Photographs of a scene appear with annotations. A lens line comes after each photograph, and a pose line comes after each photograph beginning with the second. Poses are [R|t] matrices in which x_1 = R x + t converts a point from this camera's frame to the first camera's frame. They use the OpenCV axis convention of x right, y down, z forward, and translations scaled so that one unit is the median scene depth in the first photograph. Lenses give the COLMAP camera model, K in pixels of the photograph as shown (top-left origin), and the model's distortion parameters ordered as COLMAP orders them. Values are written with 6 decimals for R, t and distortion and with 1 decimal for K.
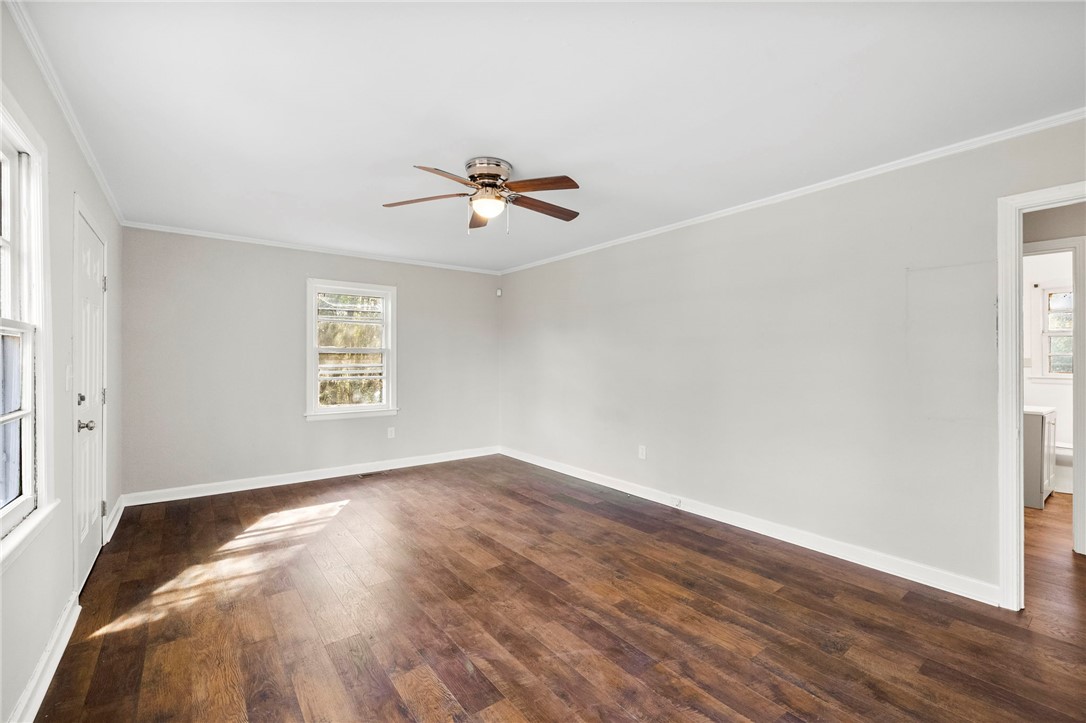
lens RADIAL K [[462.9, 0, 547.2], [0, 462.9, 373.1], [0, 0, 1]] dist [-0.001869, -0.000037]
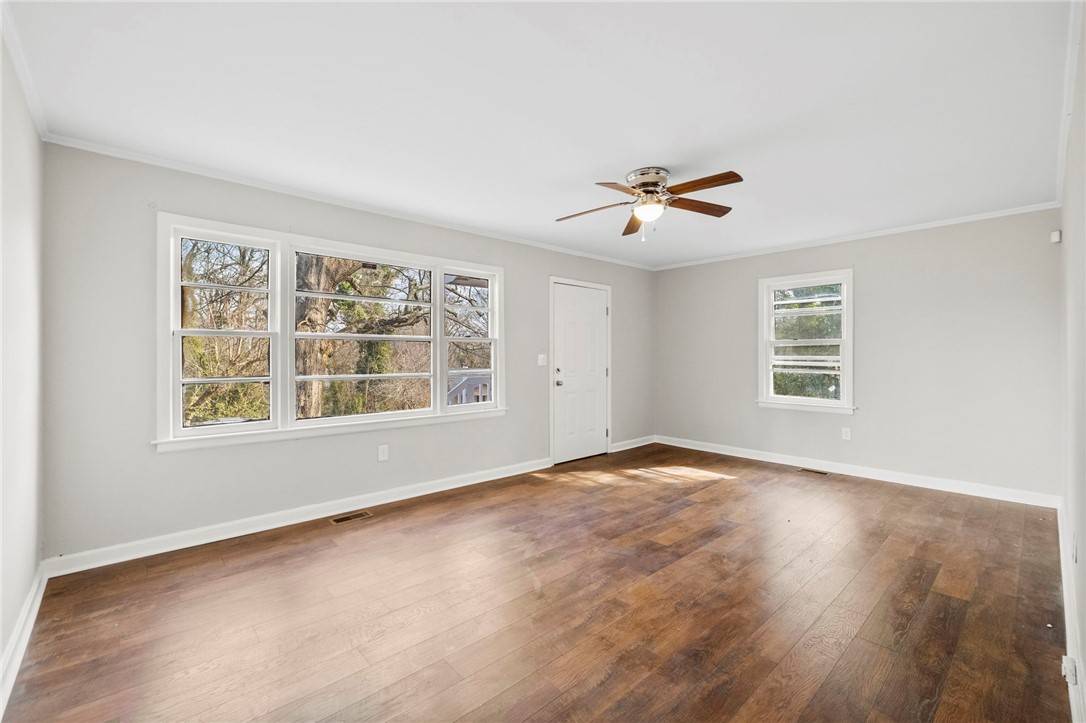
lens RADIAL K [[459.7, 0, 543.6], [0, 459.7, 353.3], [0, 0, 1]] dist [-0.000997, -0.000048]
pose [[0.078730, -0.004735, -0.996885, 0.908958], [-0.028054, 0.999582, -0.006964, -0.006700], [0.996501, 0.028514, 0.078564, 0.619131]]
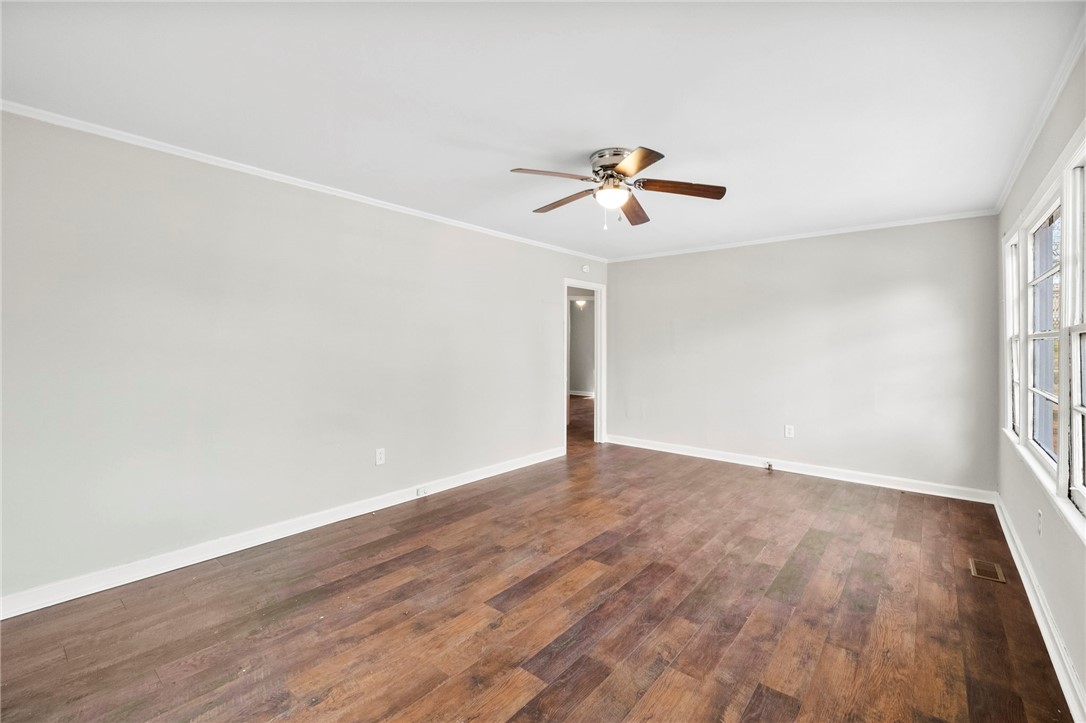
lens RADIAL K [[459.7, 0, 543.6], [0, 459.7, 353.3], [0, 0, 1]] dist [-0.000997, -0.000048]
pose [[-0.209333, -0.022284, 0.977590, -1.005594], [0.022695, 0.999360, 0.027640, -0.055446], [-0.977581, 0.027972, -0.208694, 1.272708]]
